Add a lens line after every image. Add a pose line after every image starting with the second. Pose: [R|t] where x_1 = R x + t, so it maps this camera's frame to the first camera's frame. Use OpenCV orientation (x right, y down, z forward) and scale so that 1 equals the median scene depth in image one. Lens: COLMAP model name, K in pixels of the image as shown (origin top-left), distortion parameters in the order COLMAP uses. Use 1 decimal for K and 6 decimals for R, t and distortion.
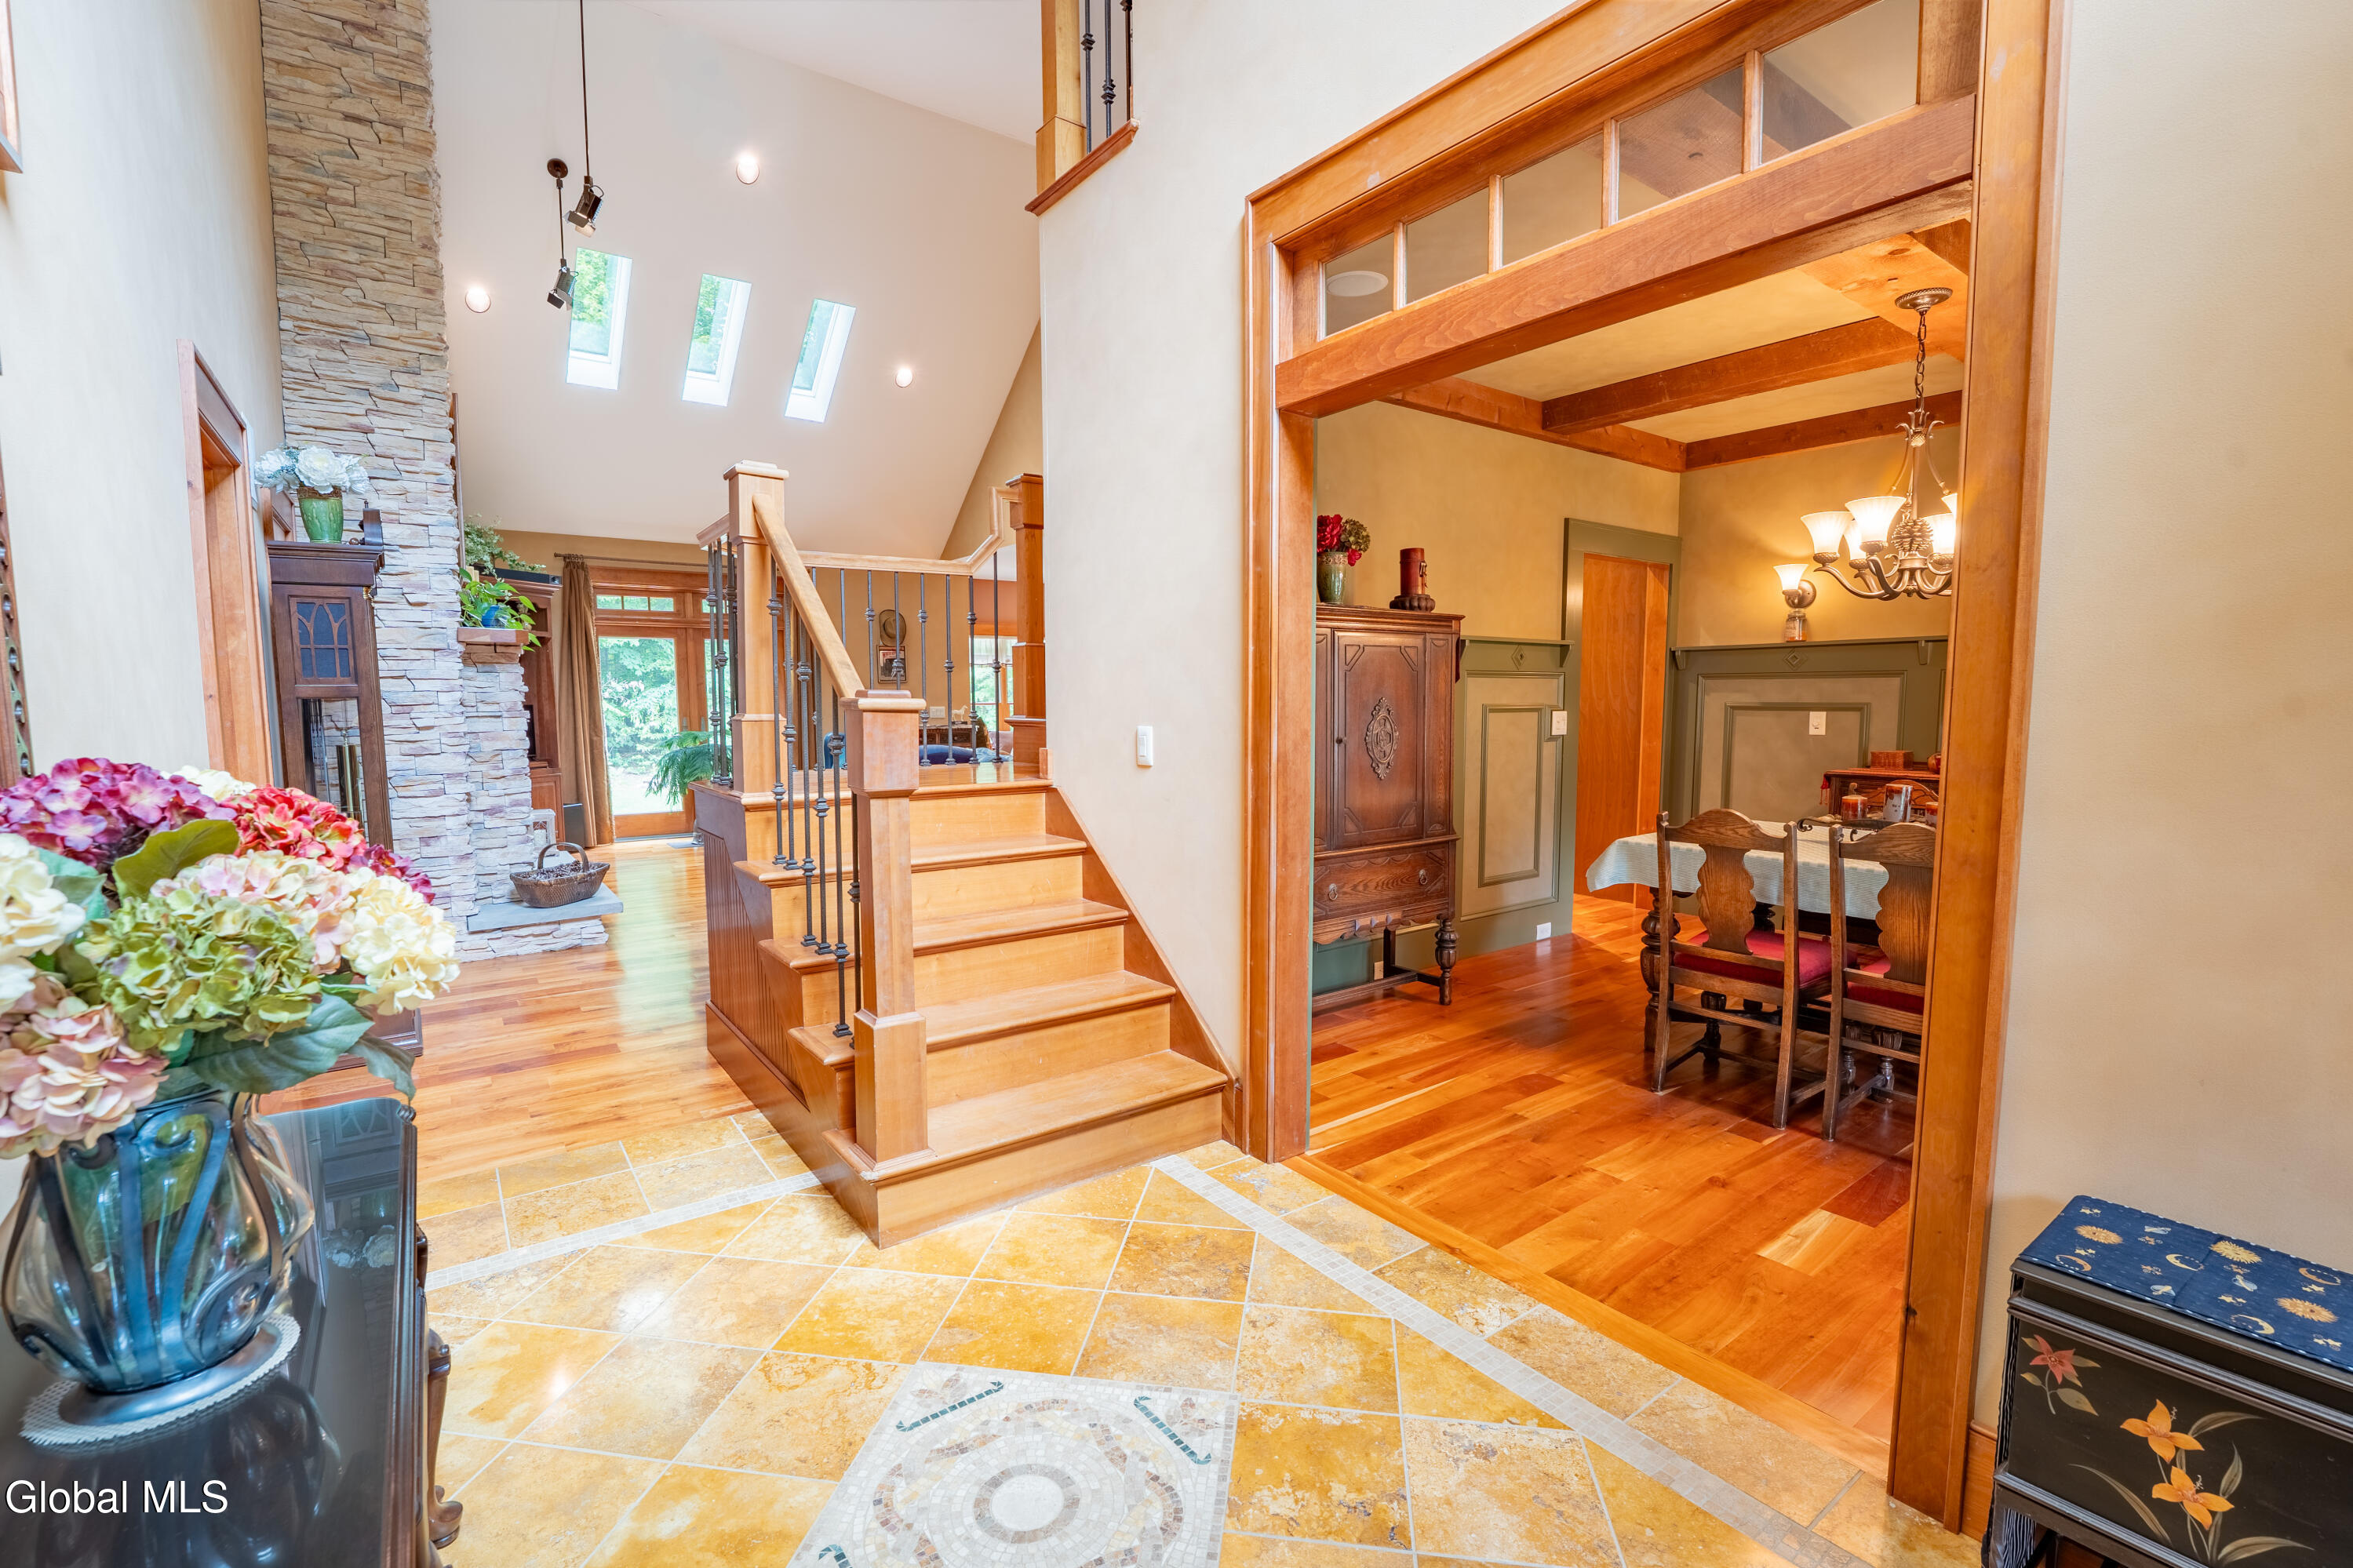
lens RADIAL K [[1034.9, 0, 1170.4], [0, 1034.9, 788.6], [0, 0, 1]] dist [-0.019199, -0.000025]
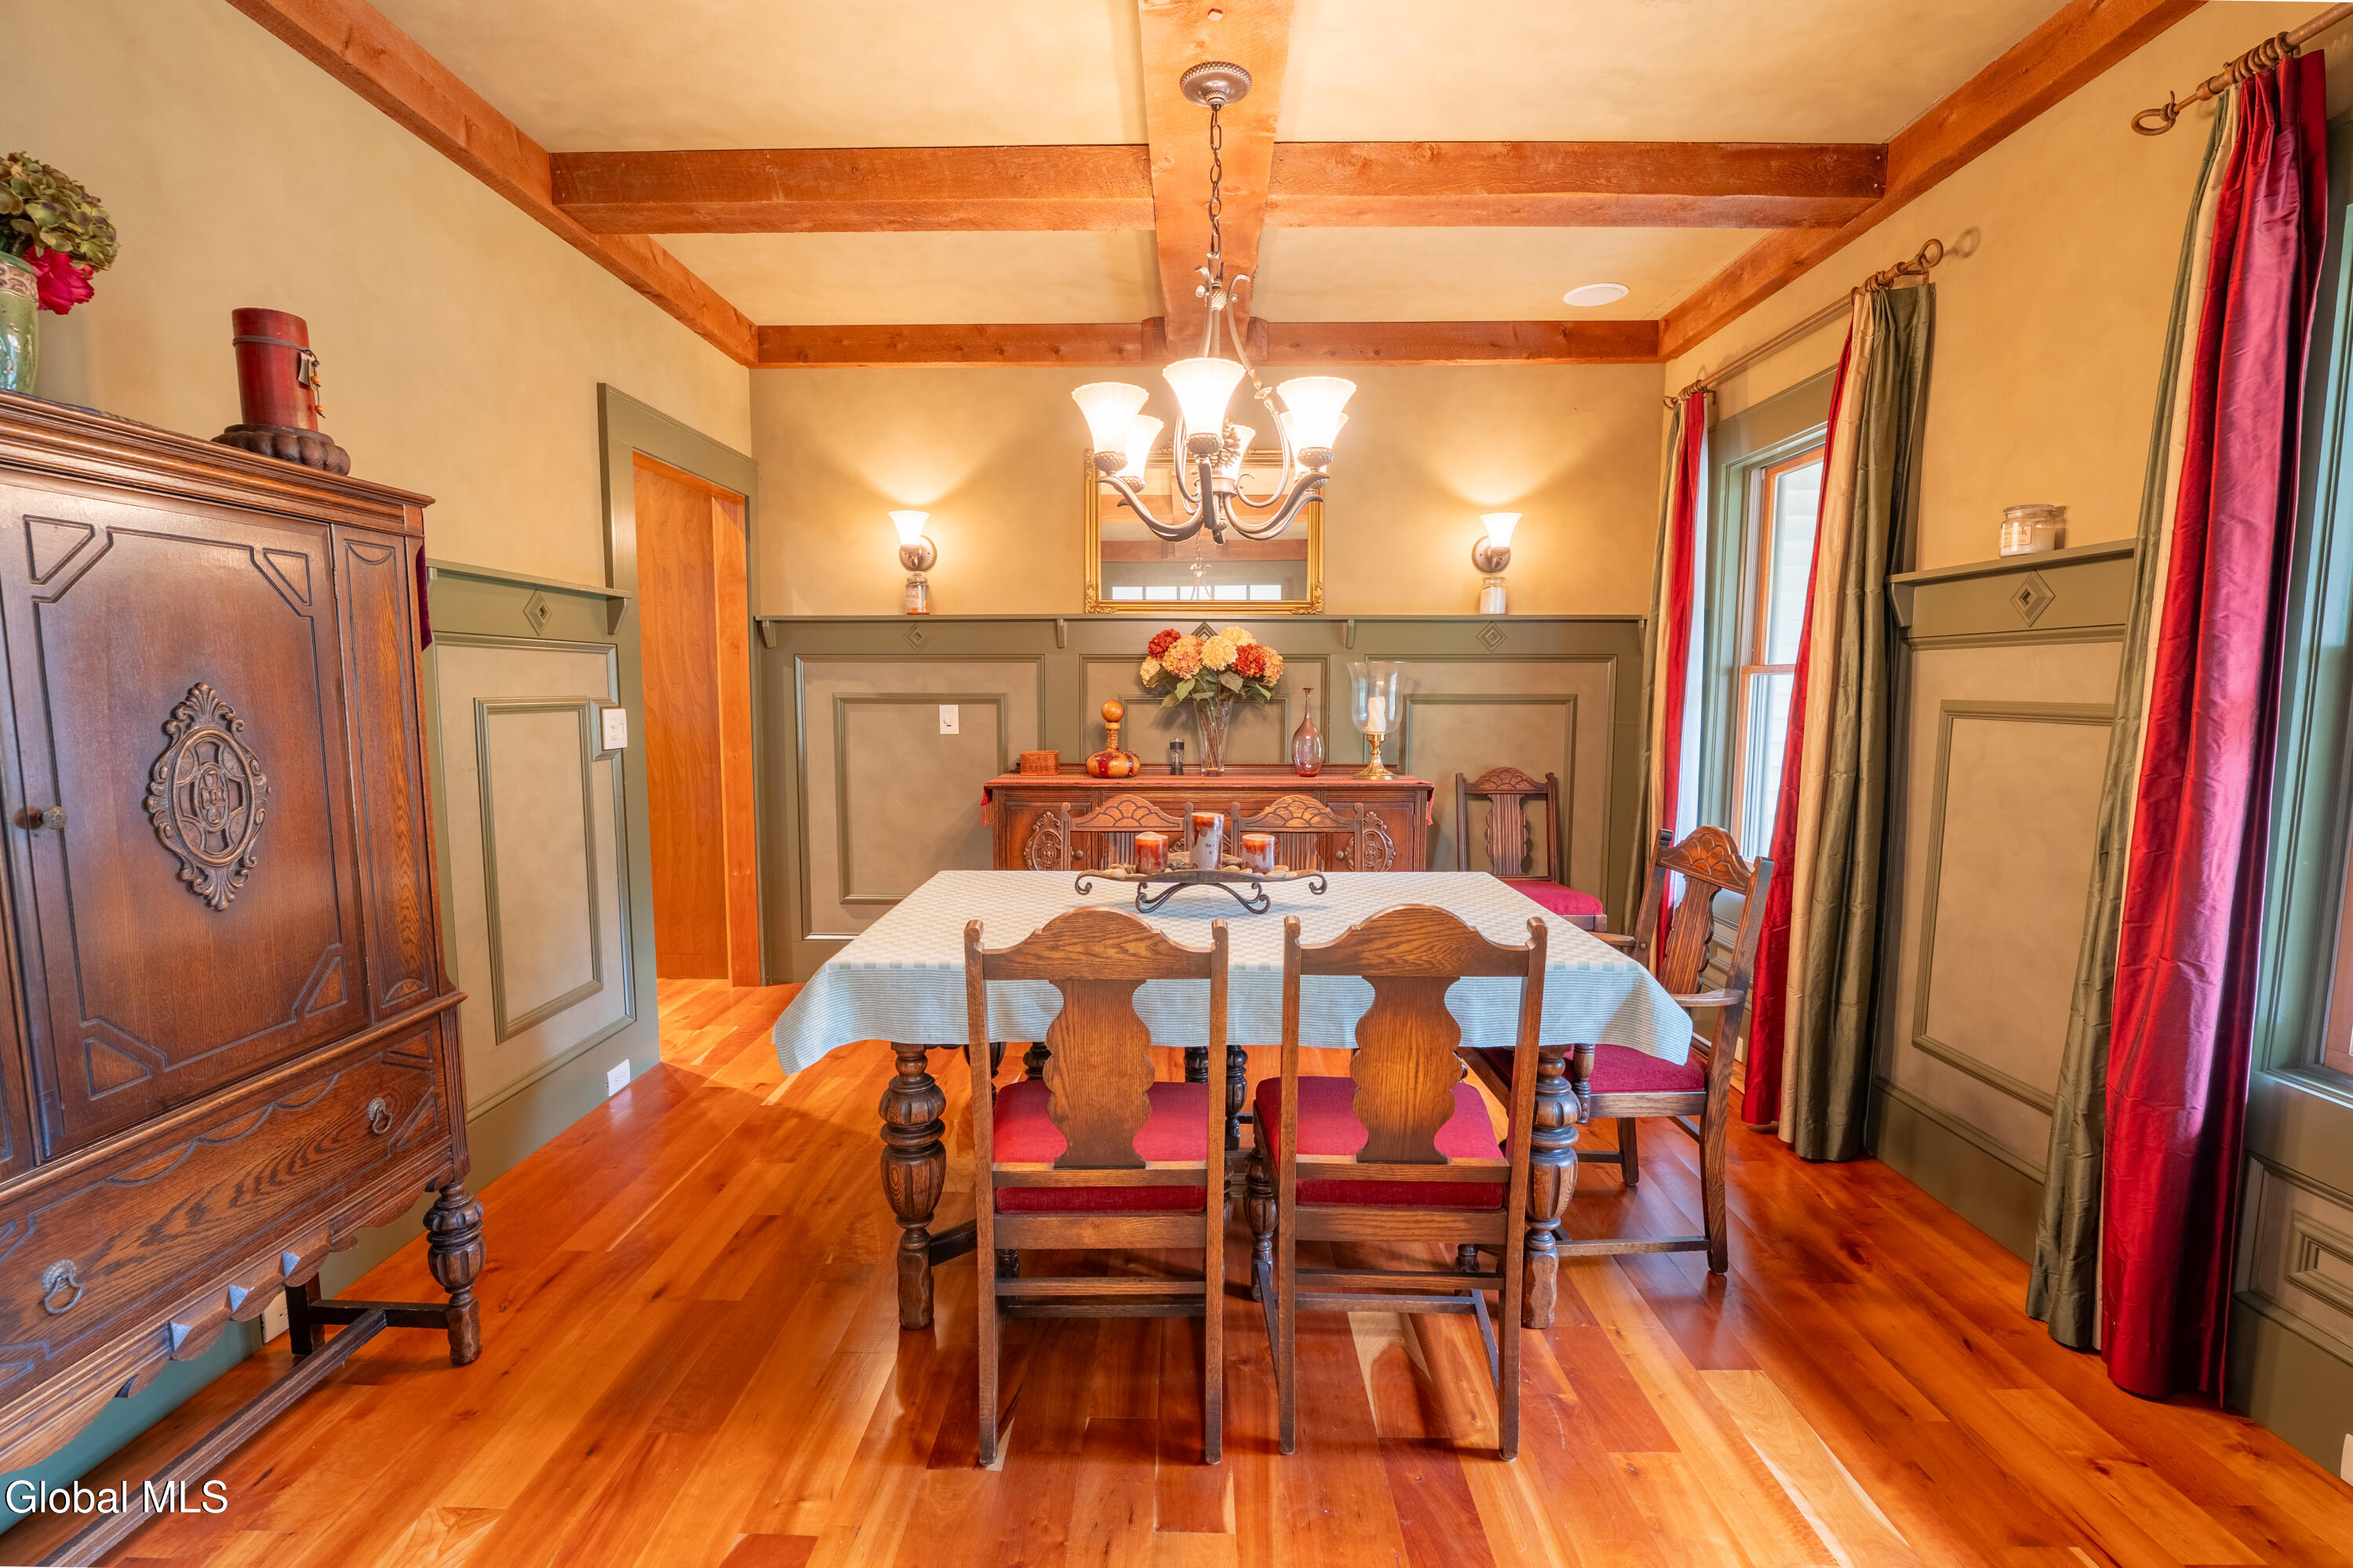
lens RADIAL K [[1054.7, 0, 1169.1], [0, 1054.7, 791.7], [0, 0, 1]] dist [-0.021473, 0.001207]
pose [[0.608352, -0.074464, 0.790167, 0.094923], [0.066117, 0.996883, 0.043041, -0.033921], [-0.790909, 0.026060, 0.611379, 0.397937]]
